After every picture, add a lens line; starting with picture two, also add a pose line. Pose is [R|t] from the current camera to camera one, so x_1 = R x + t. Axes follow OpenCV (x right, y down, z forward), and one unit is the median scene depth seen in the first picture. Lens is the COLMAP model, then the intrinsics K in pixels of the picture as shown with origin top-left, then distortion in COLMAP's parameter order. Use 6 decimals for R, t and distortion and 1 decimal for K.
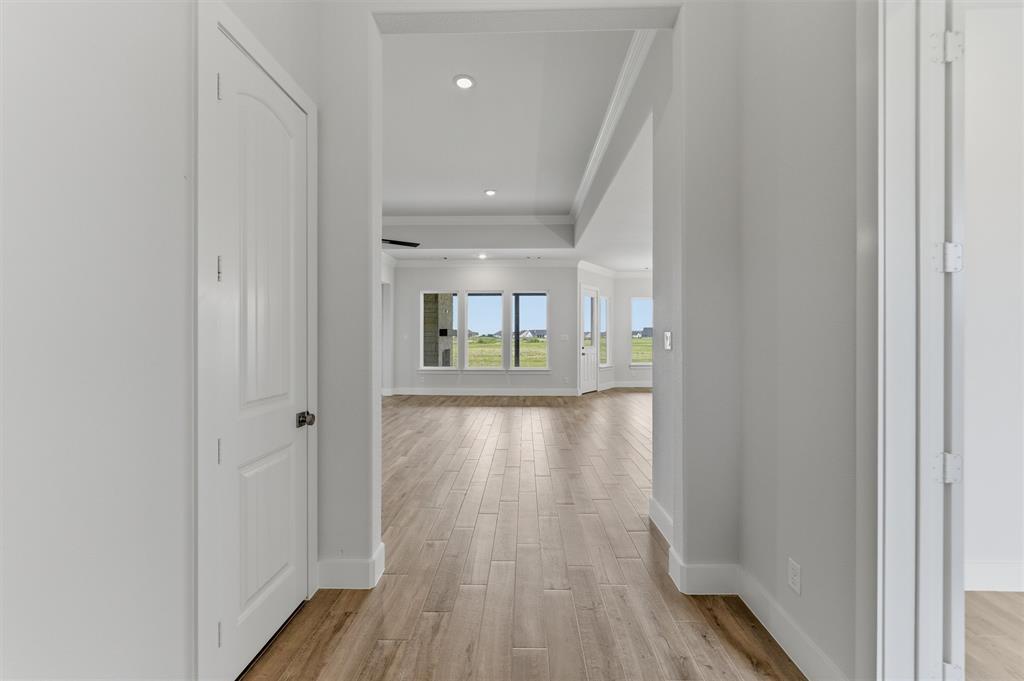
lens RADIAL K [[424.5, 0, 513.0], [0, 424.5, 337.9], [0, 0, 1]] dist [0.000636, -0.000108]
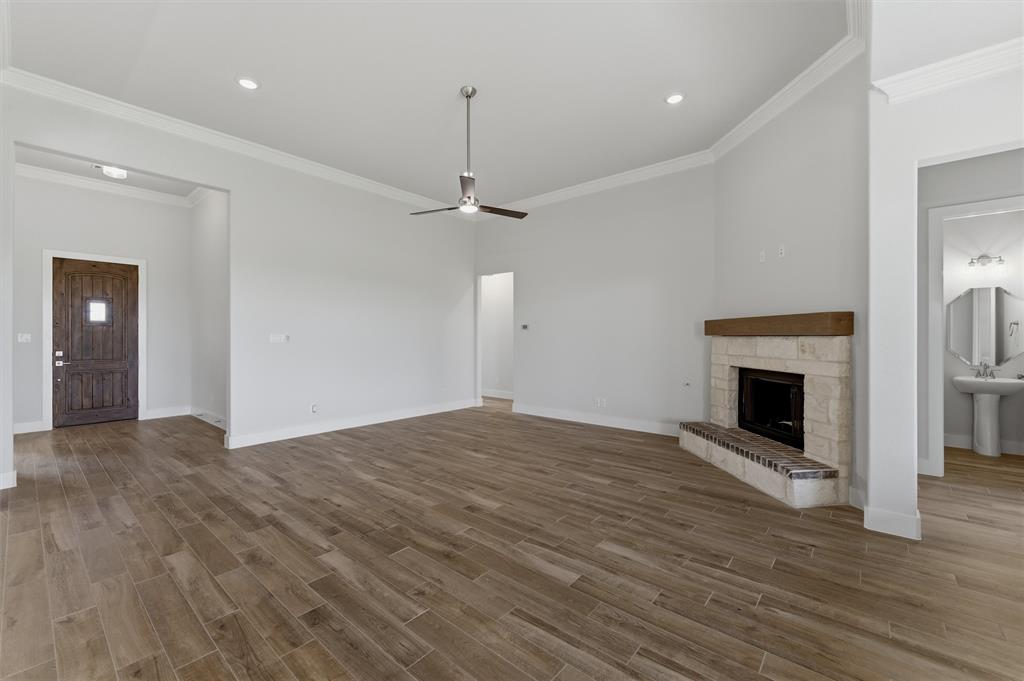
lens RADIAL K [[424.5, 0, 512.8], [0, 424.5, 334.3], [0, 0, 1]] dist [0.000636, -0.000108]
pose [[-0.630352, -0.005945, -0.776287, 0.108468], [-0.003754, 0.999982, -0.004610, -0.002973], [0.776300, 0.000009, -0.630363, 0.836941]]
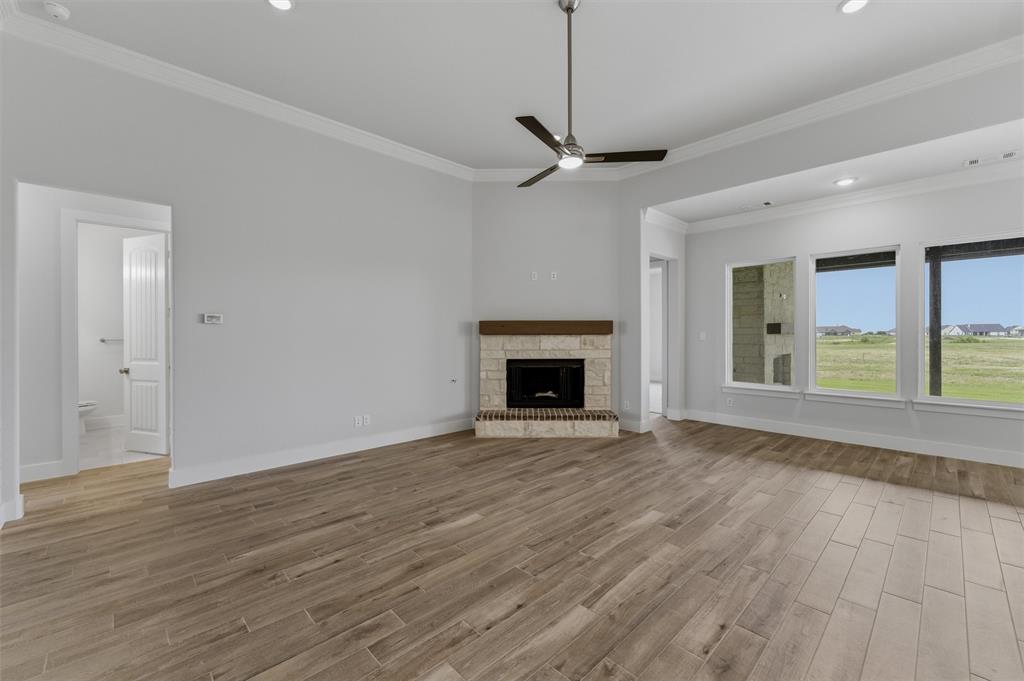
lens RADIAL K [[424.5, 0, 513.4], [0, 424.5, 336.0], [0, 0, 1]] dist [0.000636, -0.000108]
pose [[0.719018, -0.002882, -0.694985, -0.002111], [0.001984, 0.999996, -0.002094, -0.001113], [0.694989, 0.000127, 0.719021, 0.303079]]
